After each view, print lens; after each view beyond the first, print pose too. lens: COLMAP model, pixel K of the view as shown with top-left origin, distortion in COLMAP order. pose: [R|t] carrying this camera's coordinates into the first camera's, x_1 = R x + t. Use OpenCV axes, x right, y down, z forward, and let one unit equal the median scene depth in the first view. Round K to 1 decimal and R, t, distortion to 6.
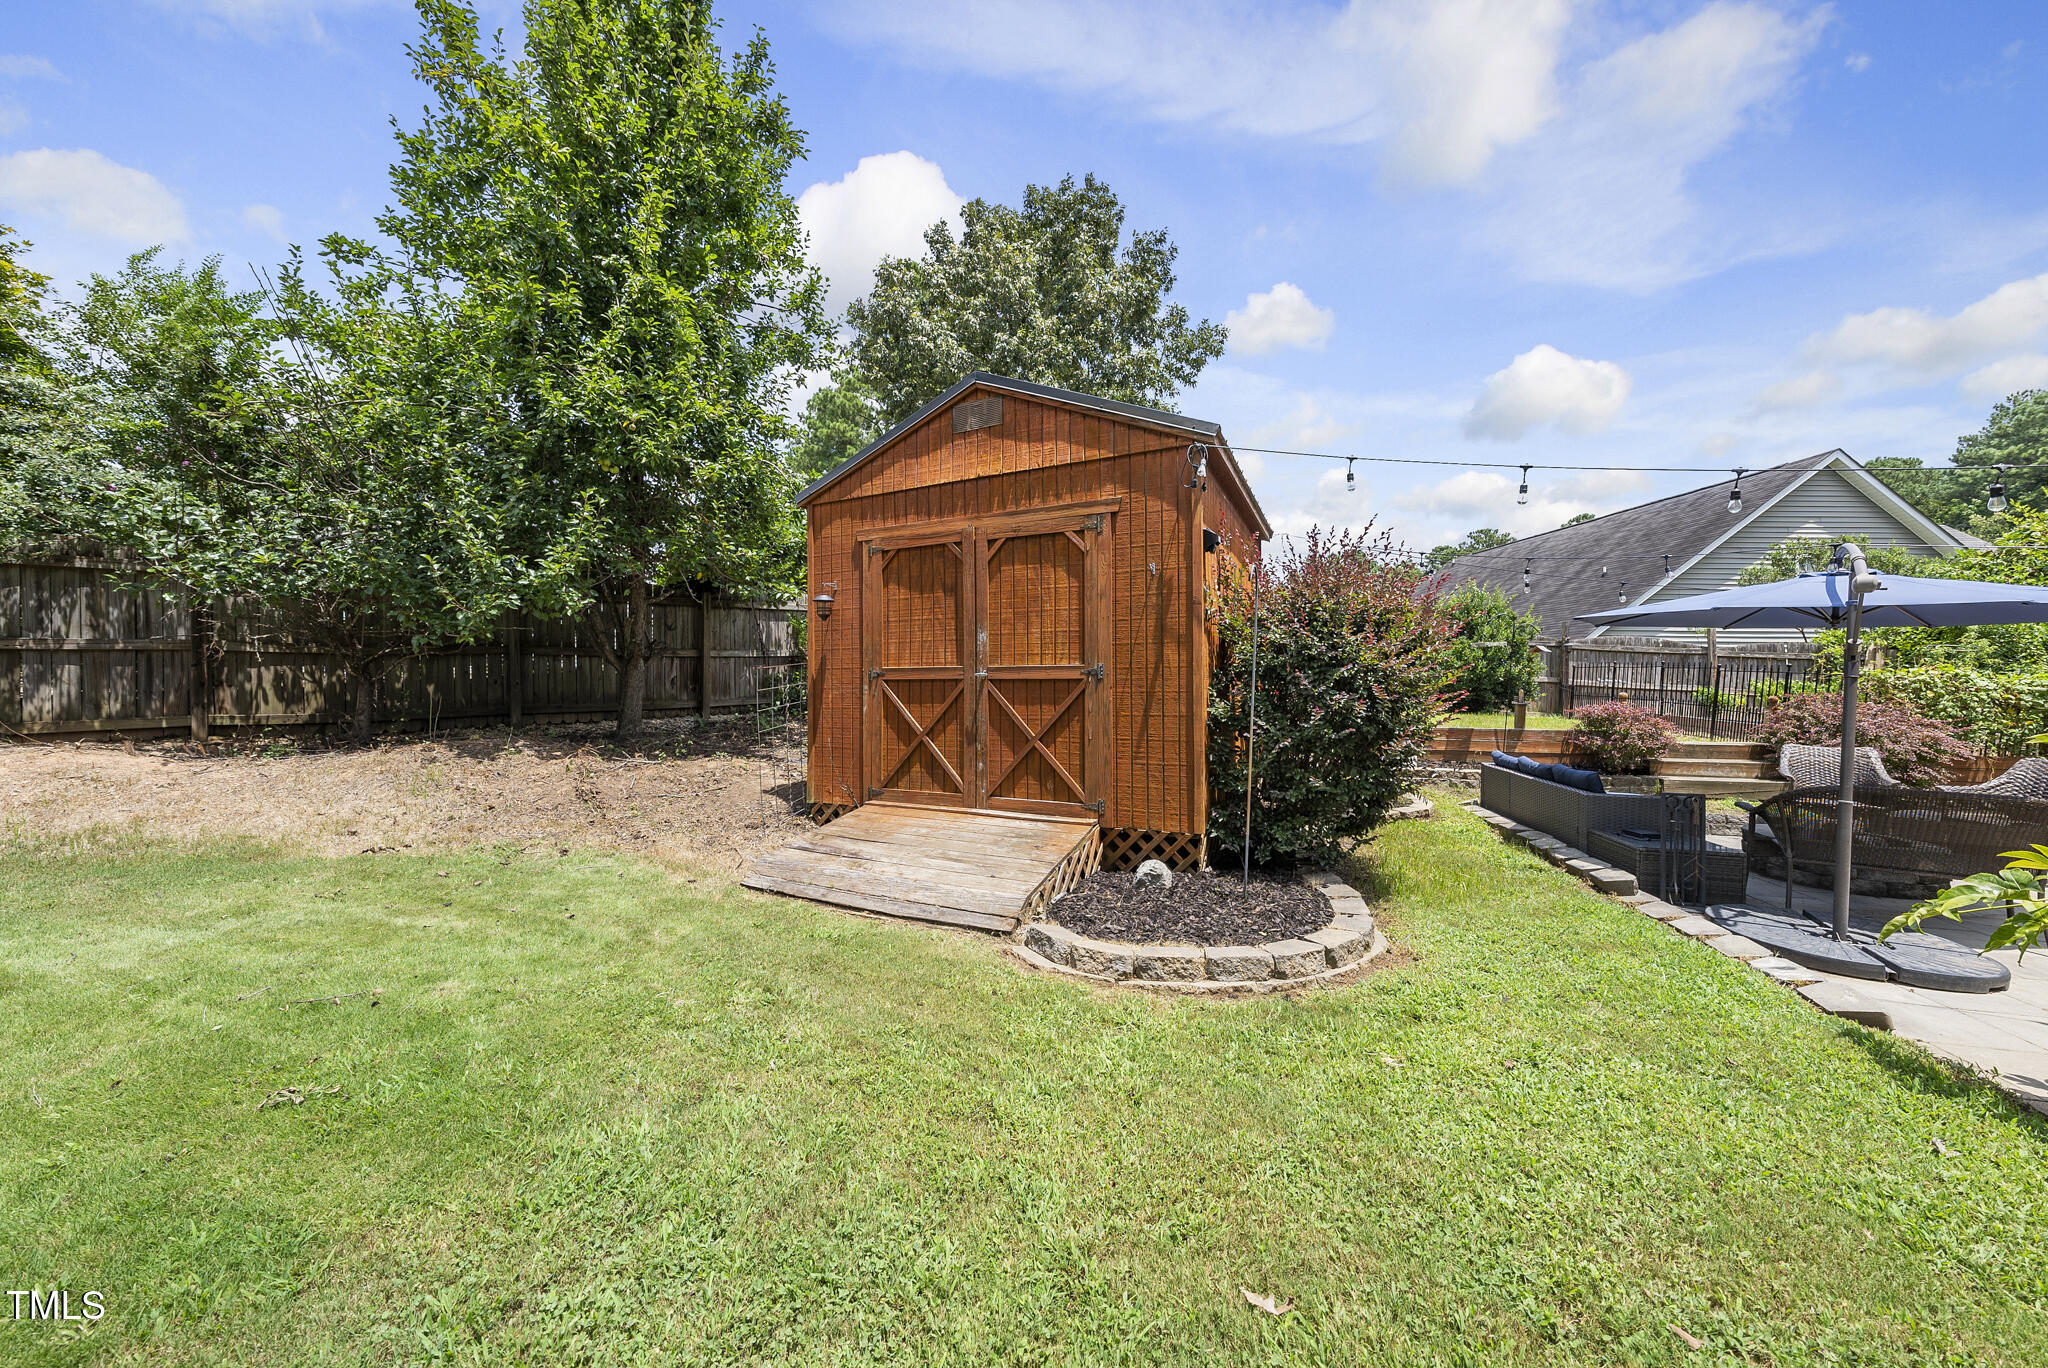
lens RADIAL K [[702.3, 0, 1027.3], [0, 702.3, 680.8], [0, 0, 1]] dist [-0.002408, 0.000438]
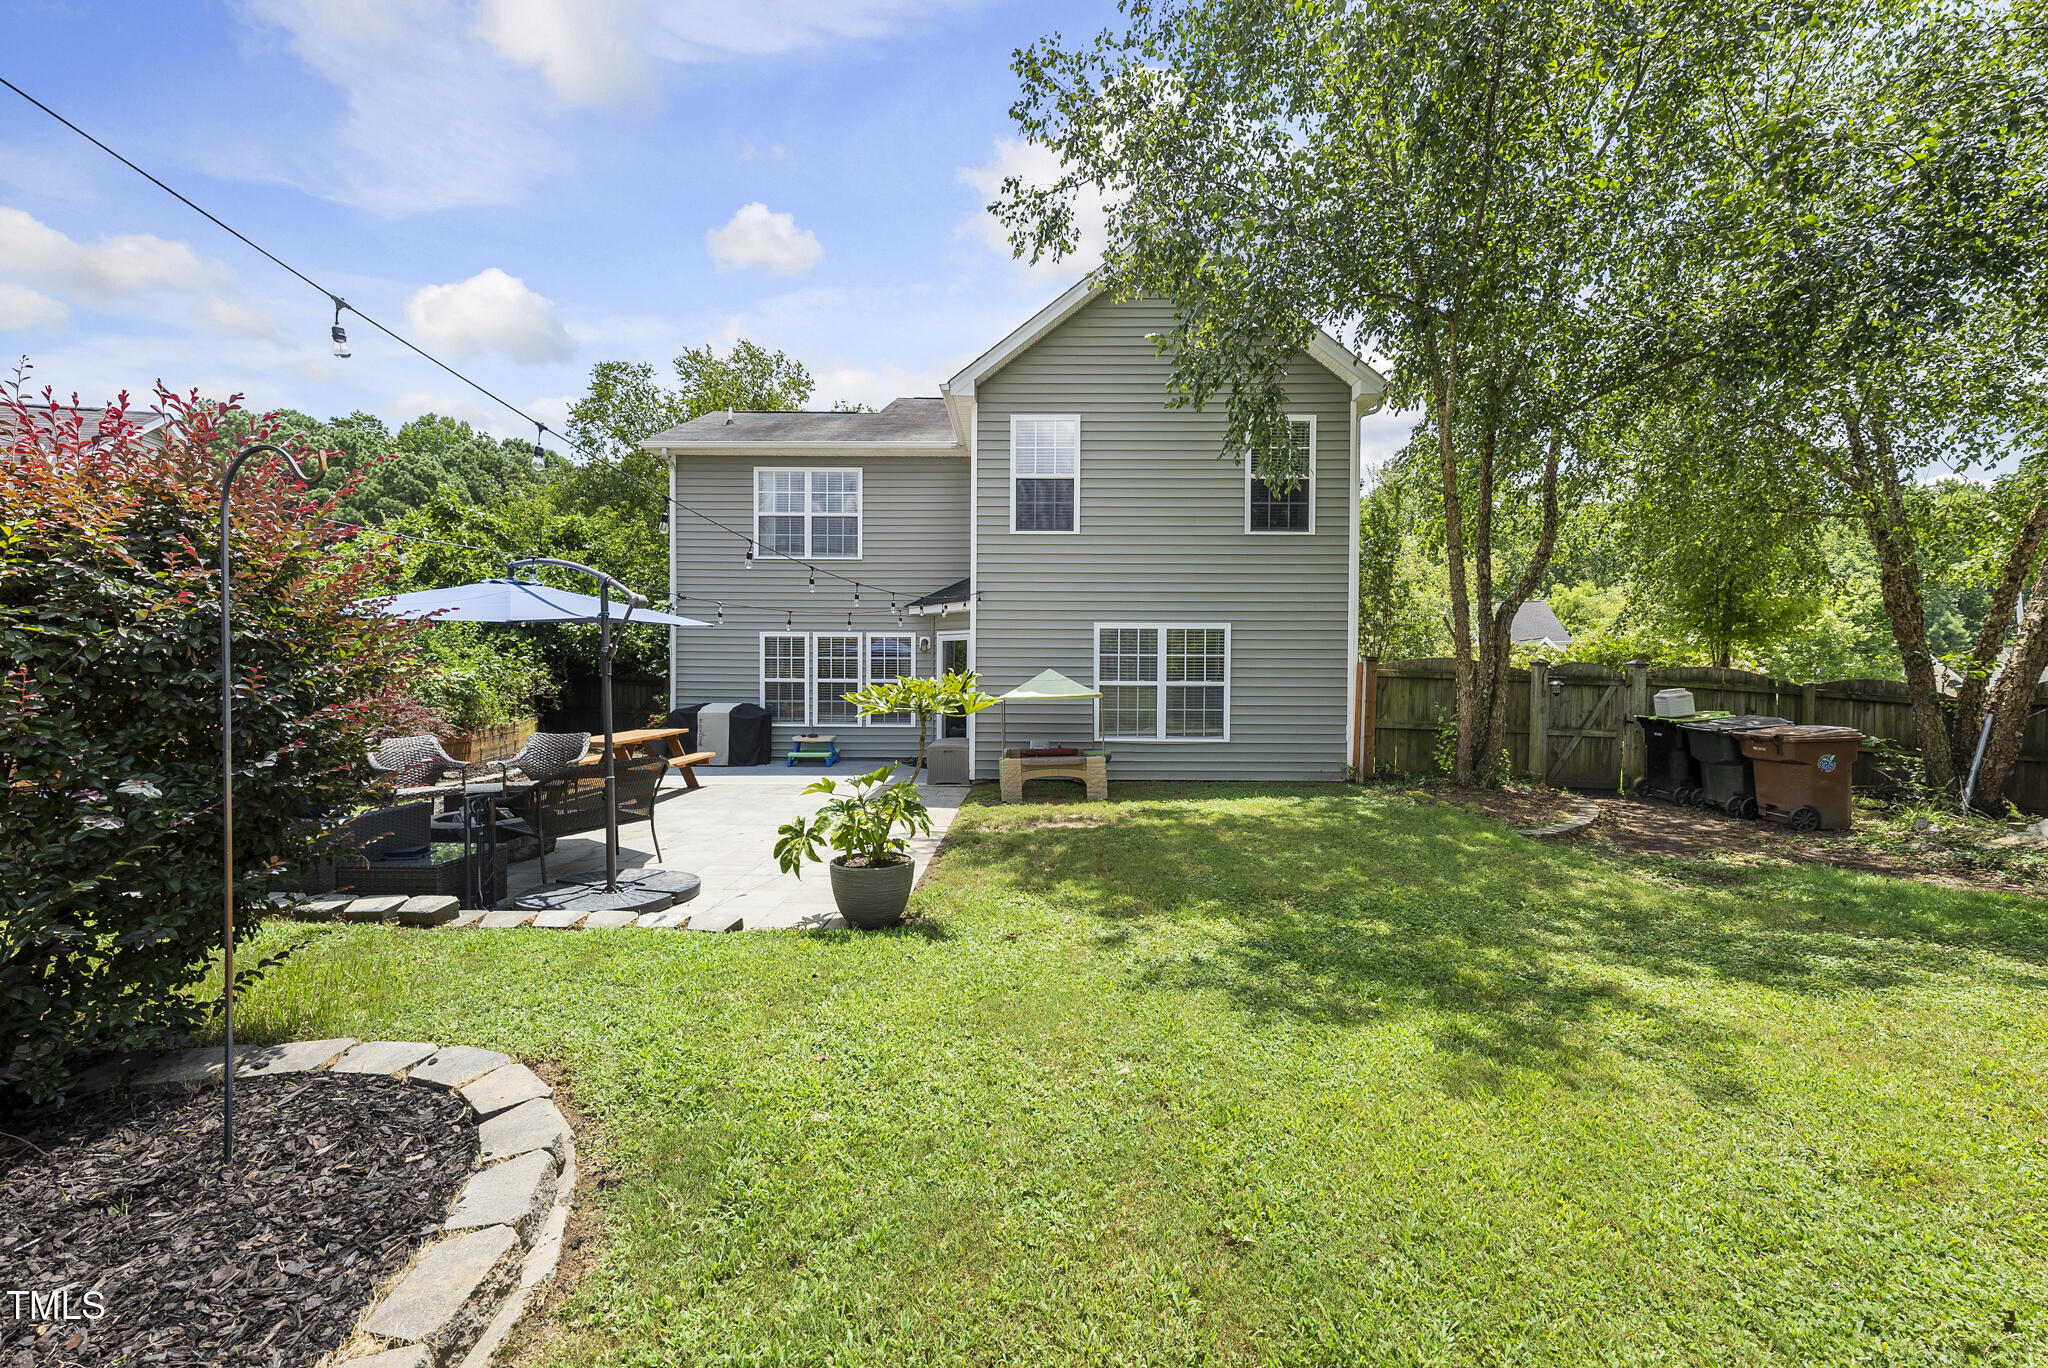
lens RADIAL K [[779.2, 0, 1028.2], [0, 779.2, 674.8], [0, 0, 1]] dist [-0.002992, -0.000260]
pose [[-0.222467, -0.002894, 0.974936, -0.249232], [-0.007989, 0.999967, 0.001146, -0.009419], [-0.974908, -0.007534, -0.222483, 0.490170]]
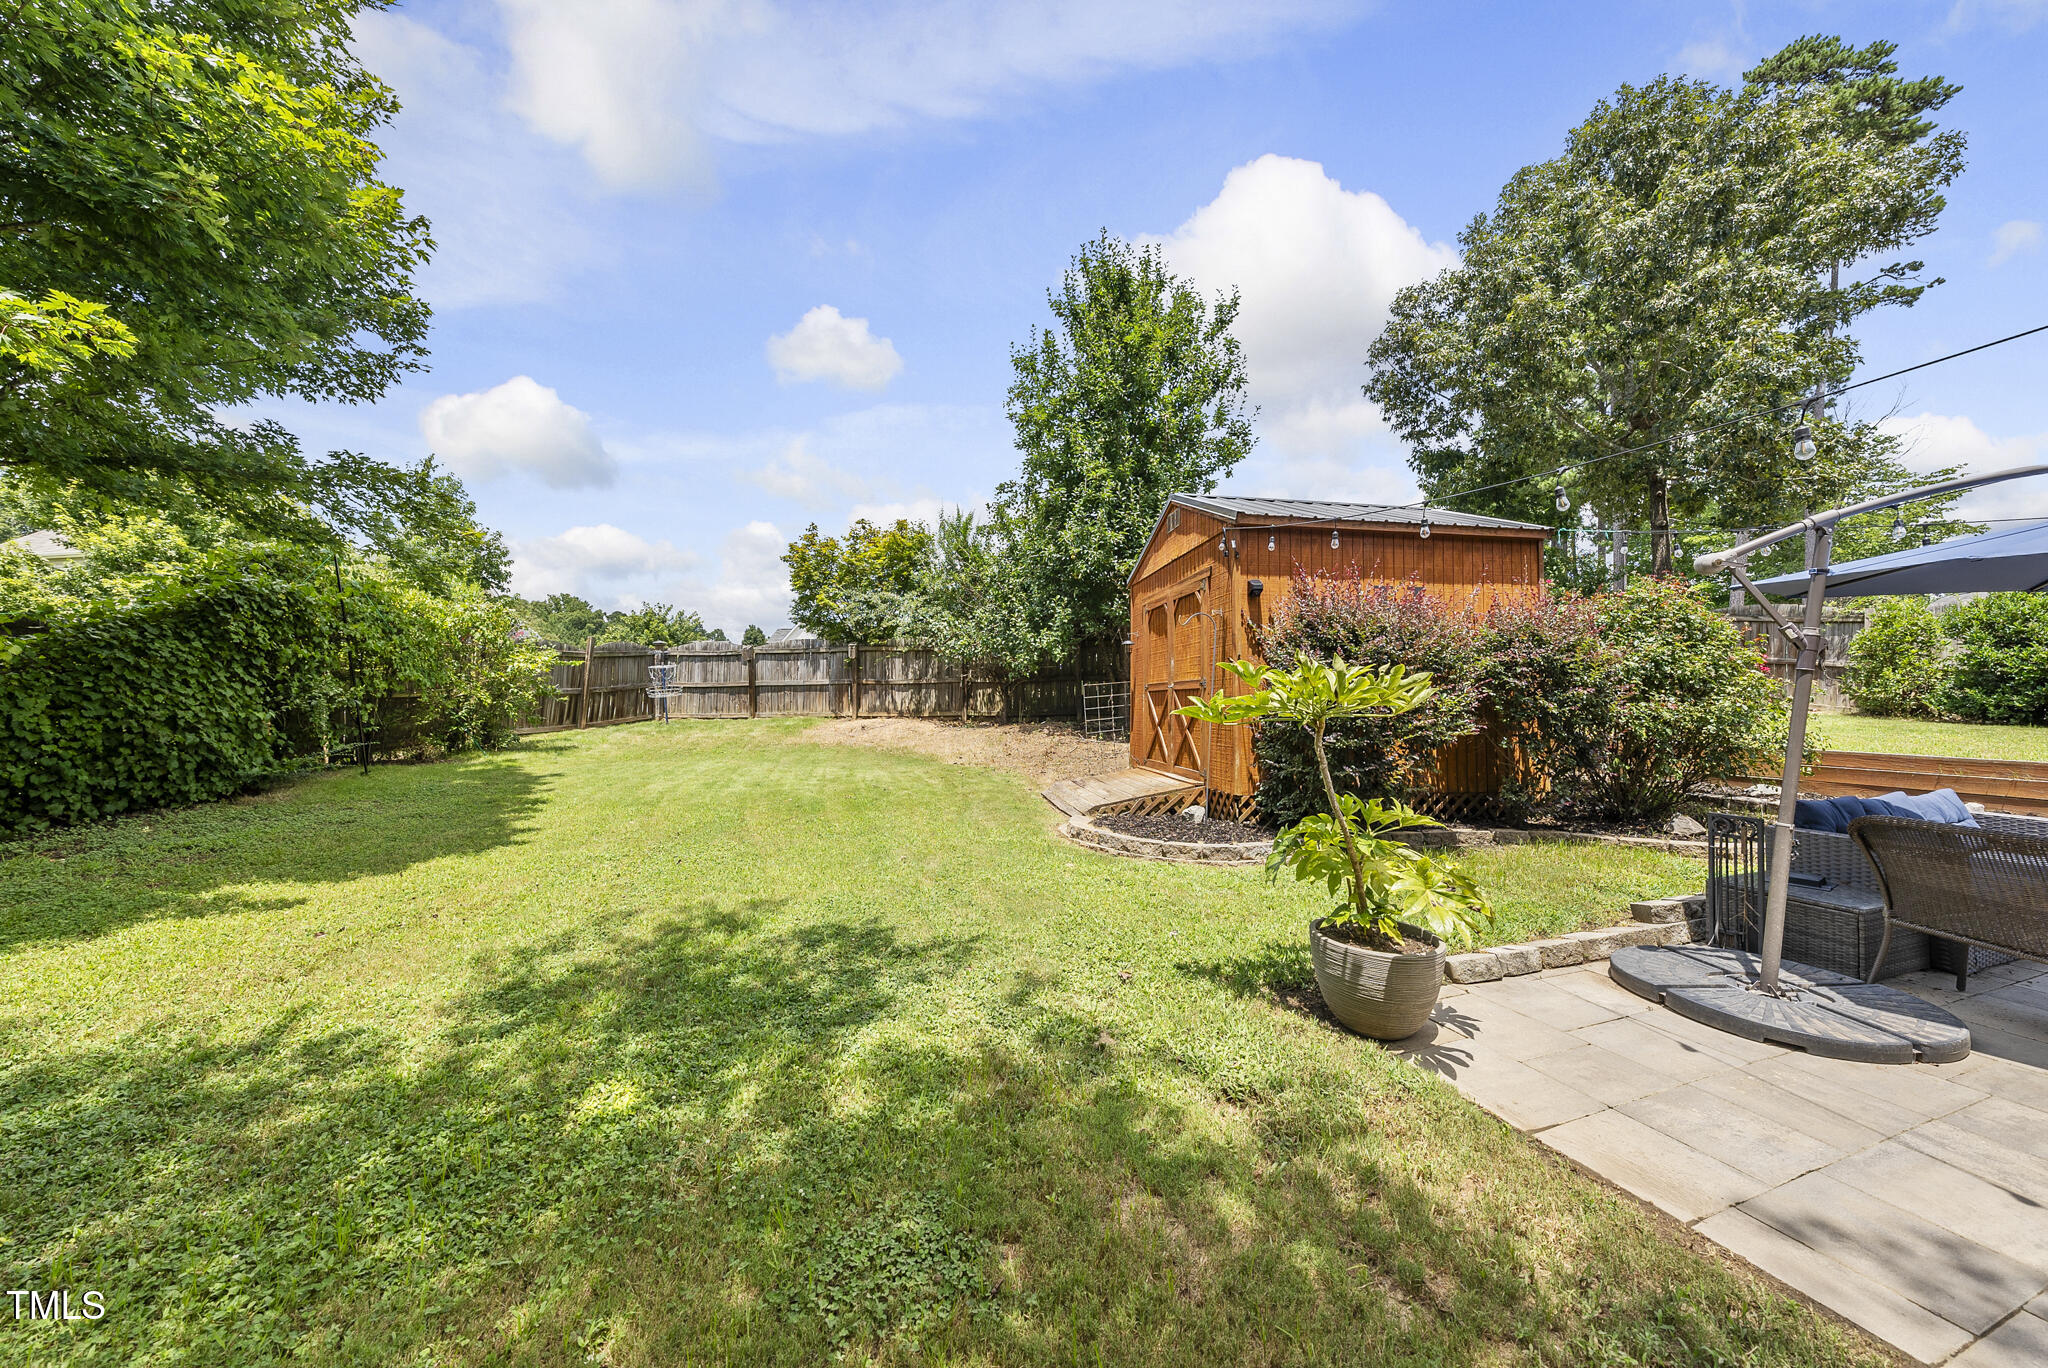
lens RADIAL K [[702.3, 0, 1016.6], [0, 702.3, 687.8], [0, 0, 1]] dist [-0.002408, 0.000438]
pose [[0.542866, -0.017255, -0.839642, 1.134381], [0.002179, 0.999814, -0.019138, 0.023384], [0.839817, 0.008560, 0.542803, -0.146262]]
